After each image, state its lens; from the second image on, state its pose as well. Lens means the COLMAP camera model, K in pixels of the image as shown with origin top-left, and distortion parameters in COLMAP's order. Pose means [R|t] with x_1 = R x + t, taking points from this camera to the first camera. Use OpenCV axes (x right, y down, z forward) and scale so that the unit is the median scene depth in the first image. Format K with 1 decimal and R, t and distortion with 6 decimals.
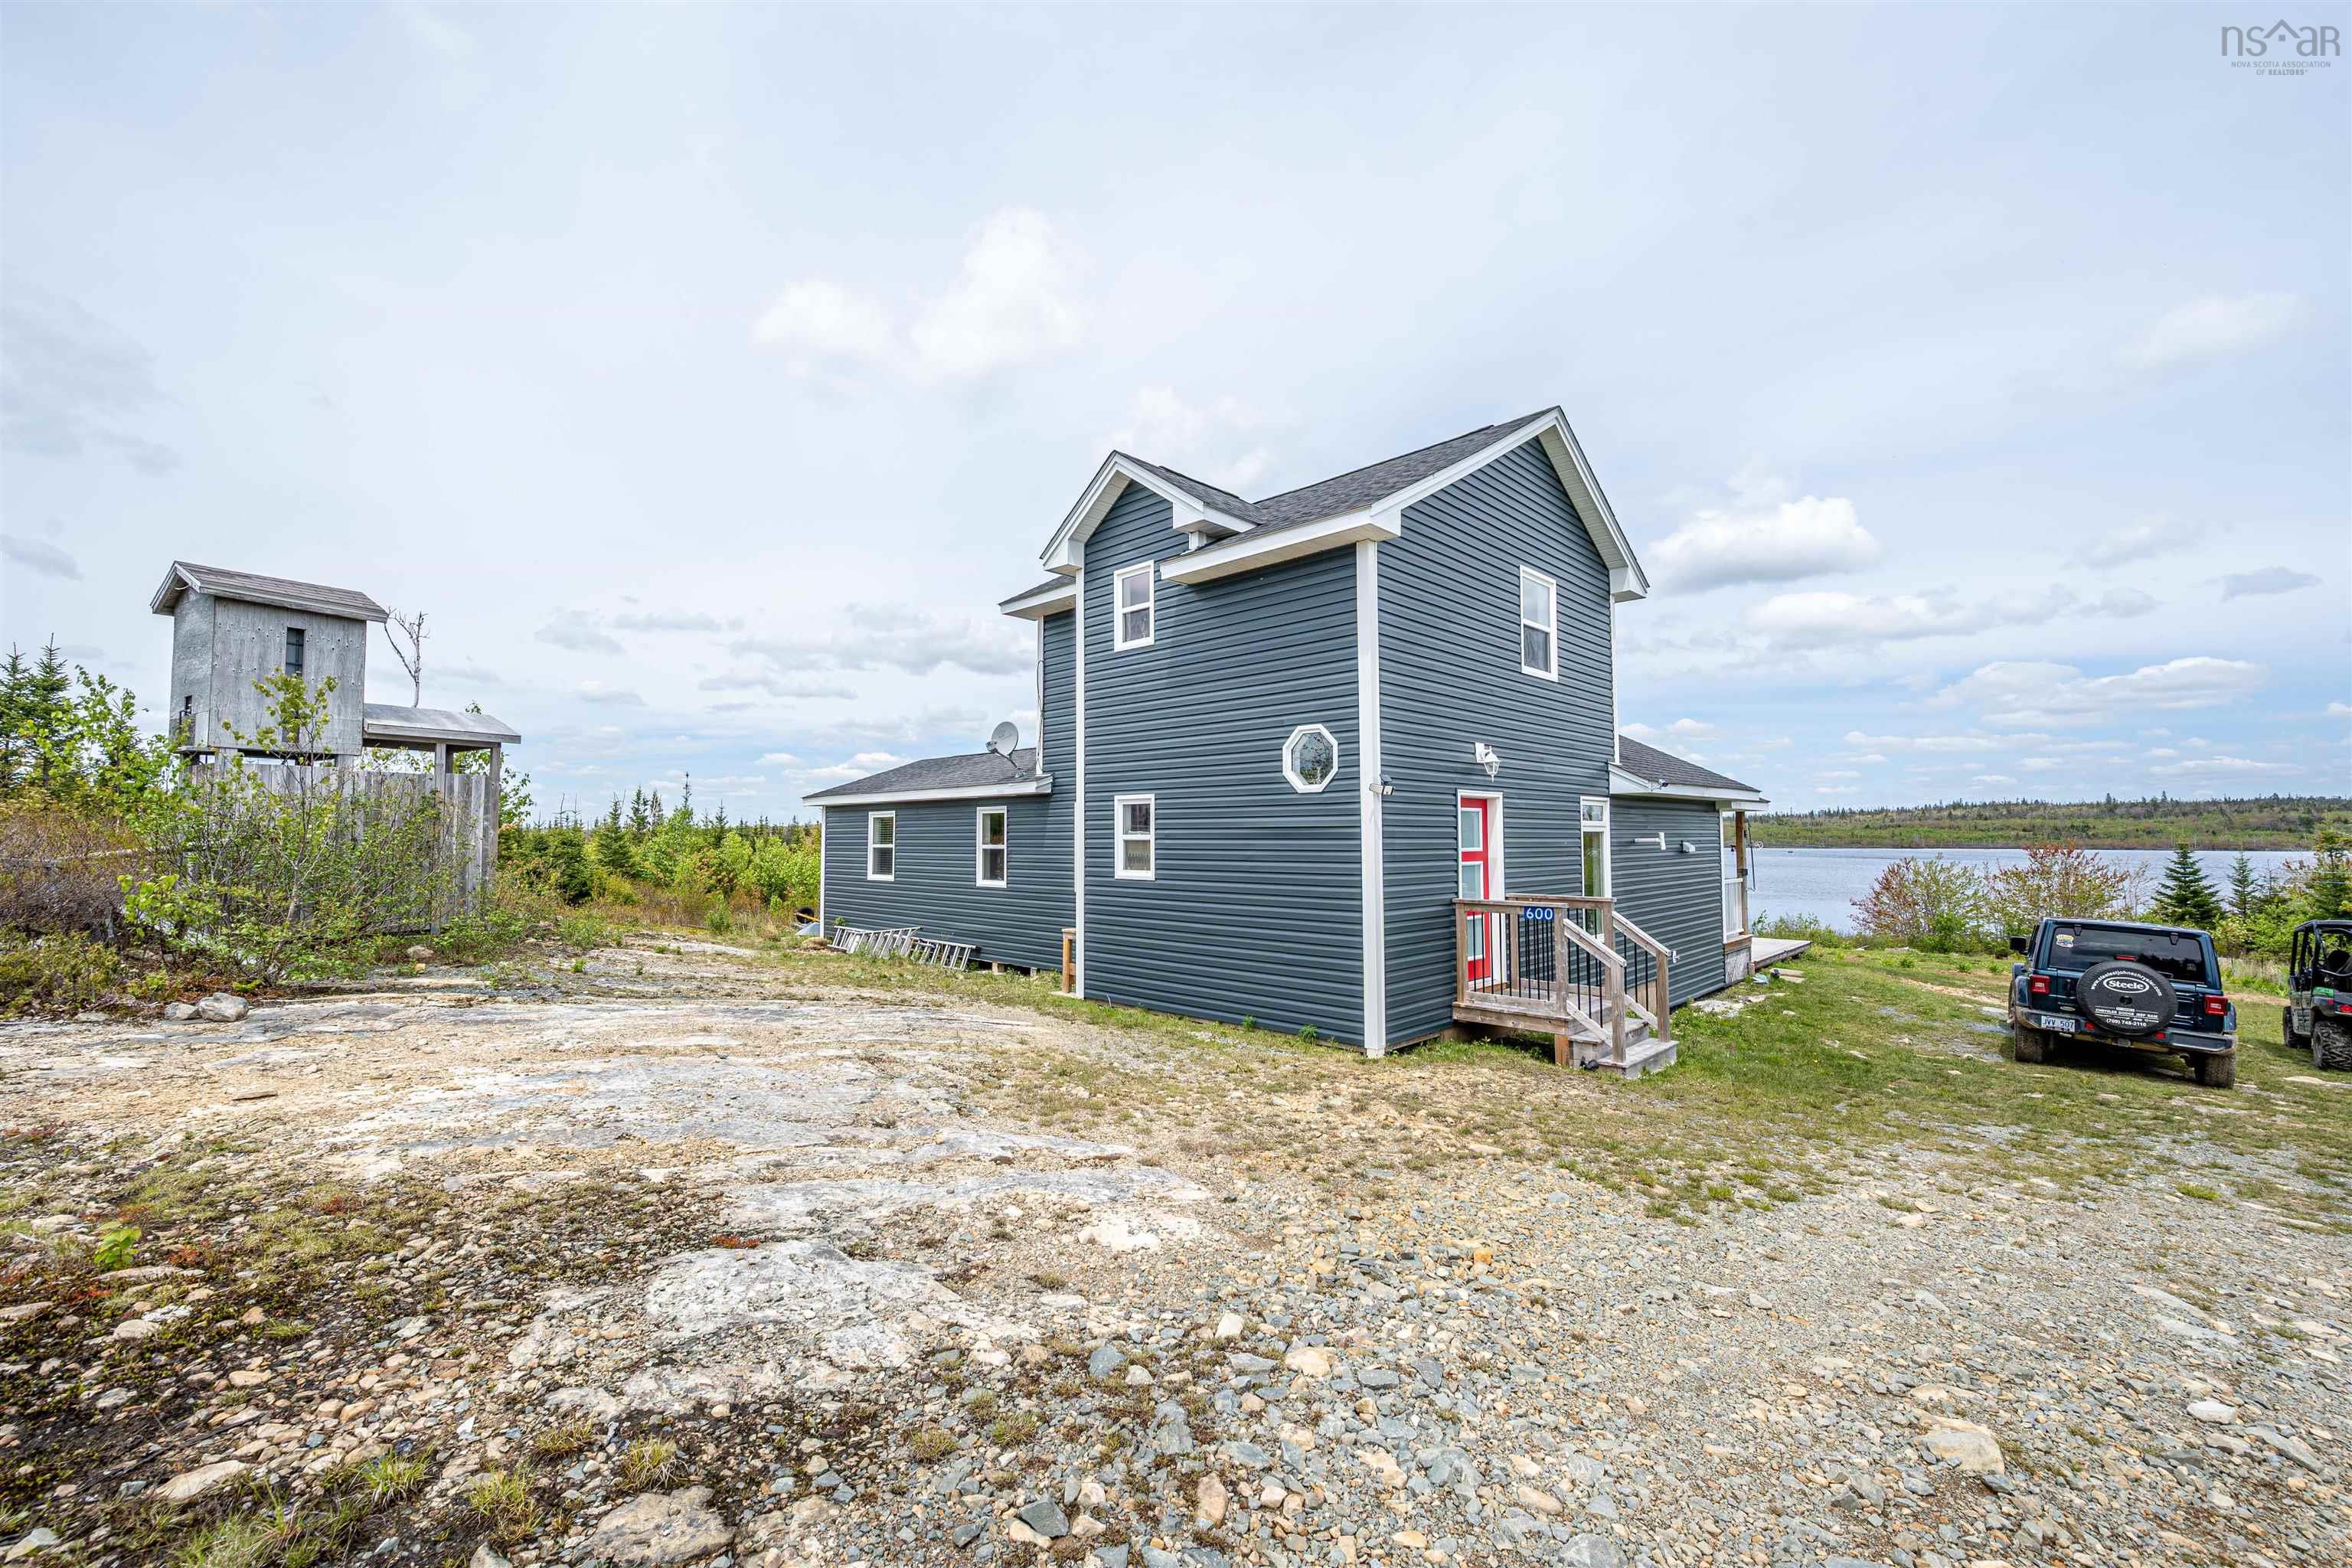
lens RADIAL K [[958.4, 0, 1176.0], [0, 958.4, 784.0], [0, 0, 1]] dist [0.001765, 0.000084]
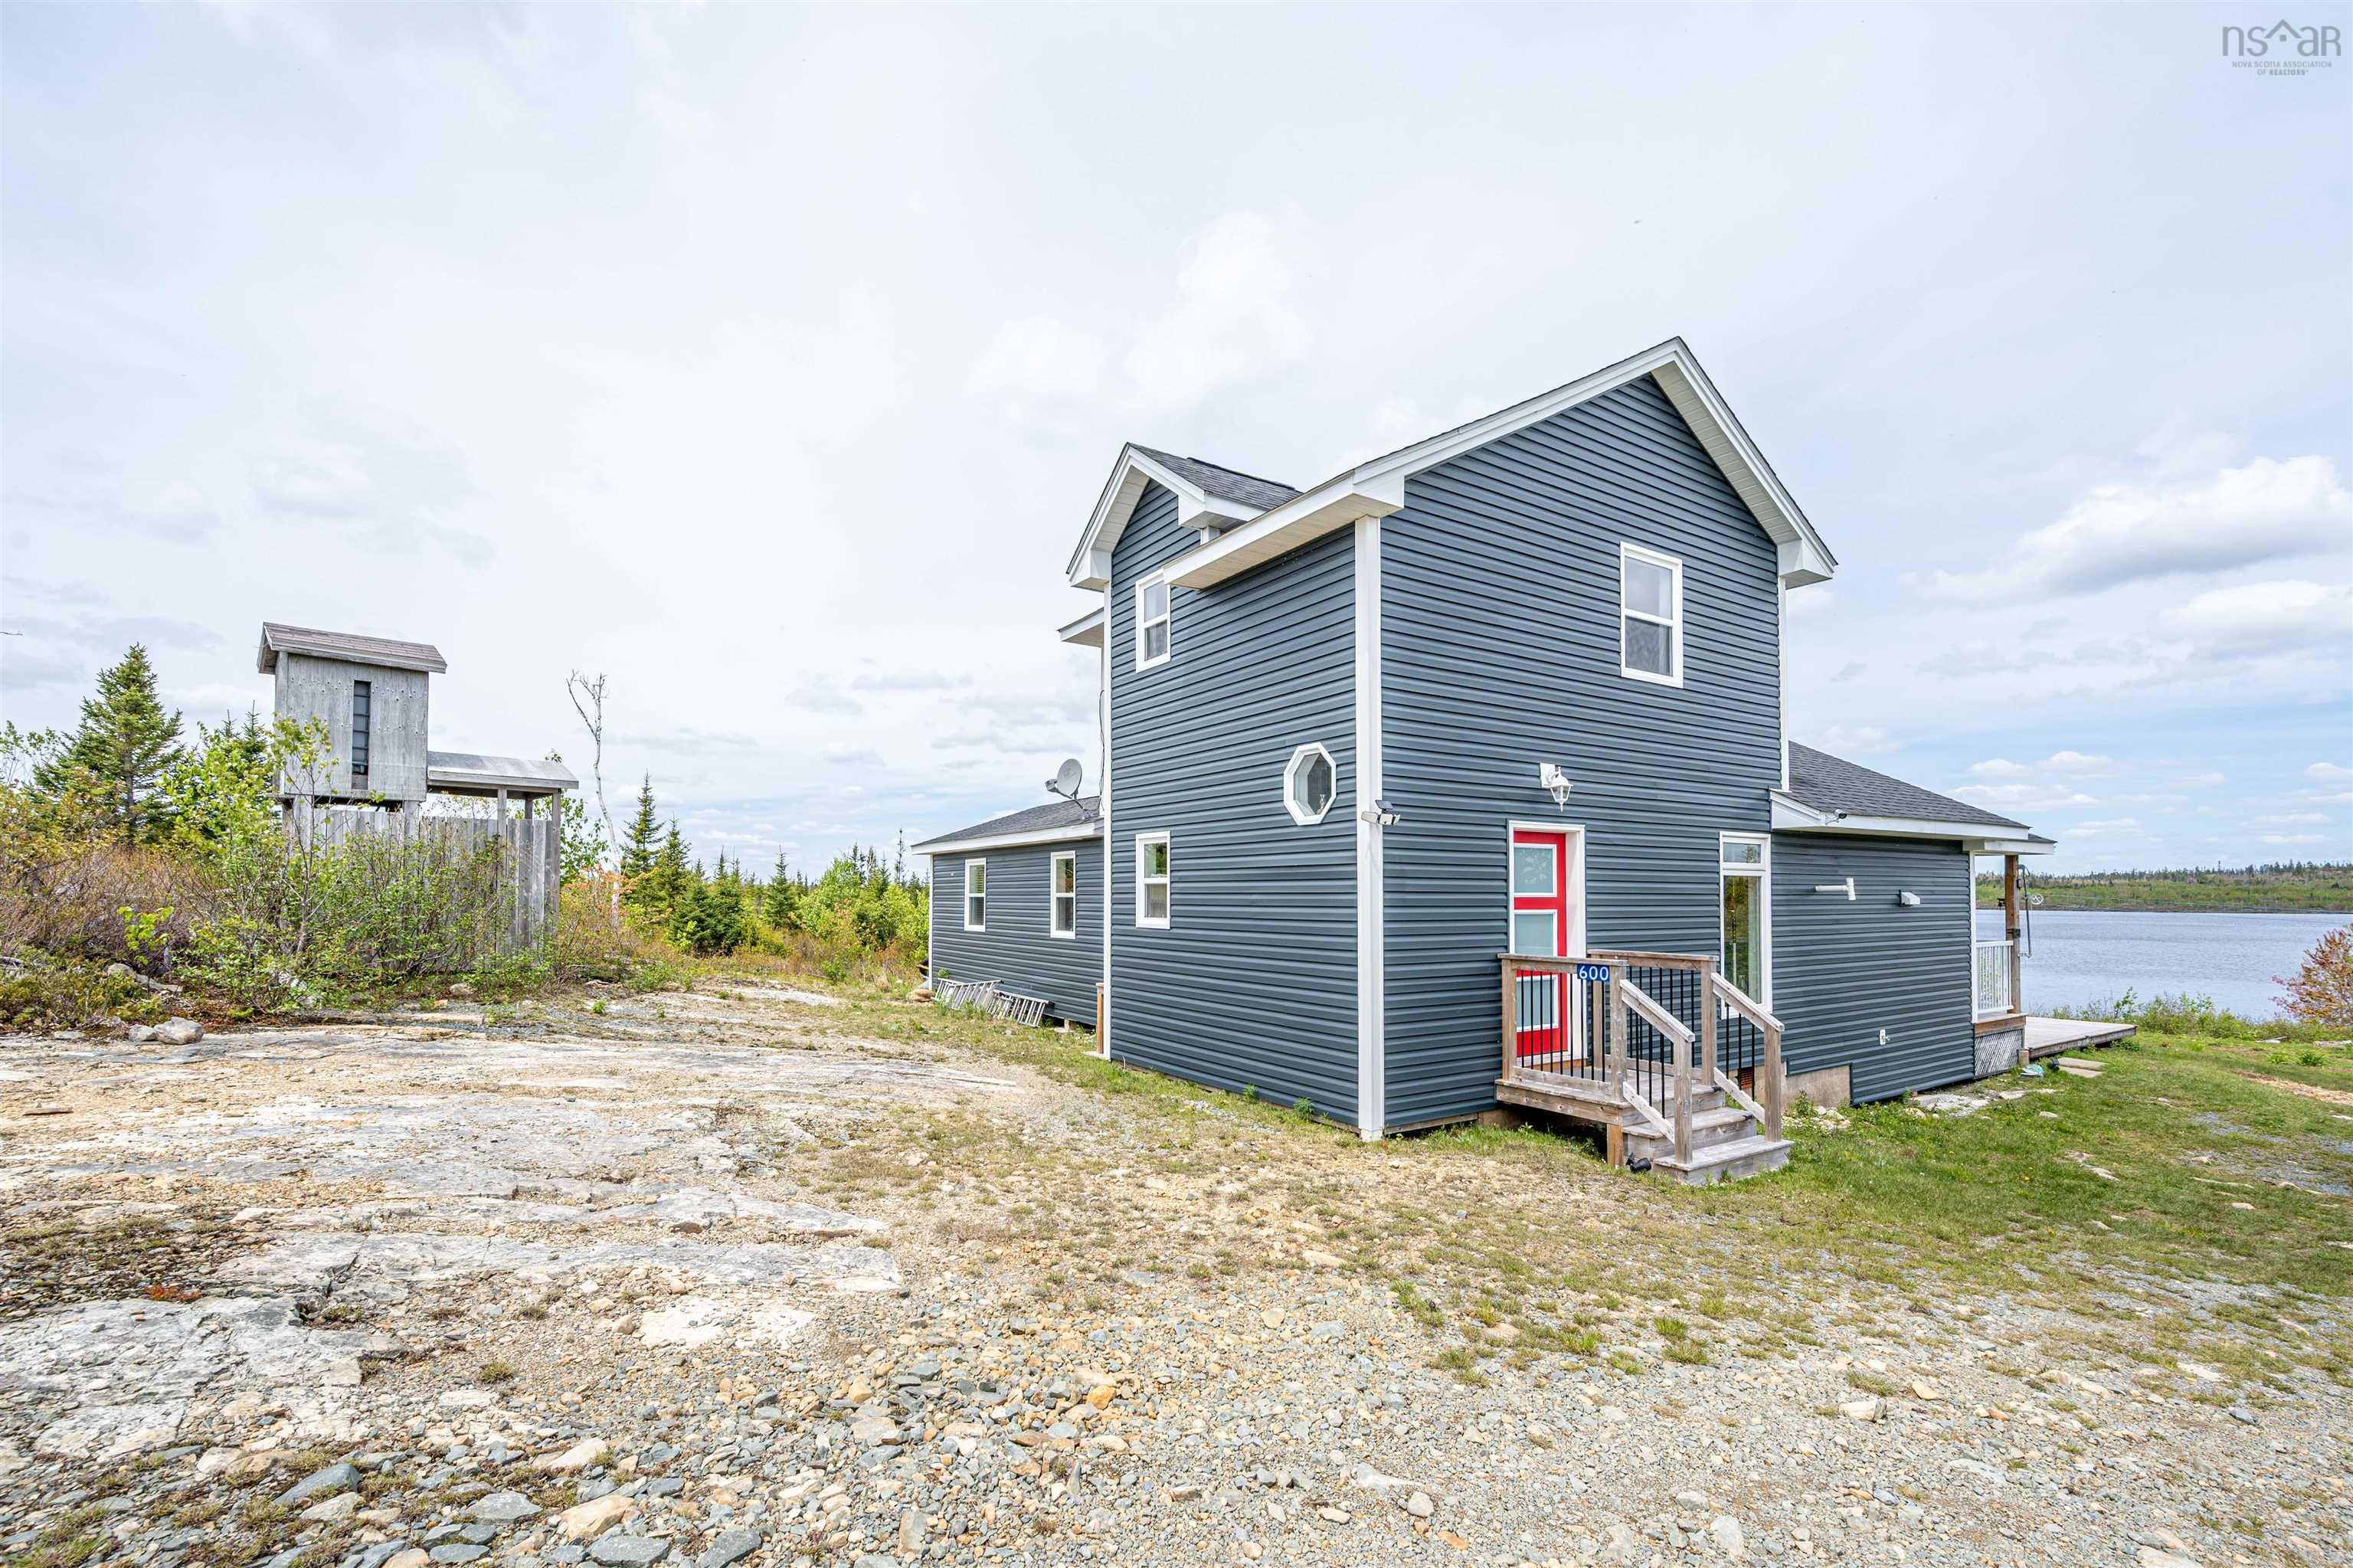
lens RADIAL K [[1024.0, 0, 1204.5], [0, 1024.0, 869.3], [0, 0, 1]] dist [-0.000292, 0.000420]
pose [[0.976905, -0.001834, -0.213667, 0.221221], [0.008086, 0.999564, 0.028391, 0.019819], [0.213522, -0.029464, 0.976494, 0.091081]]
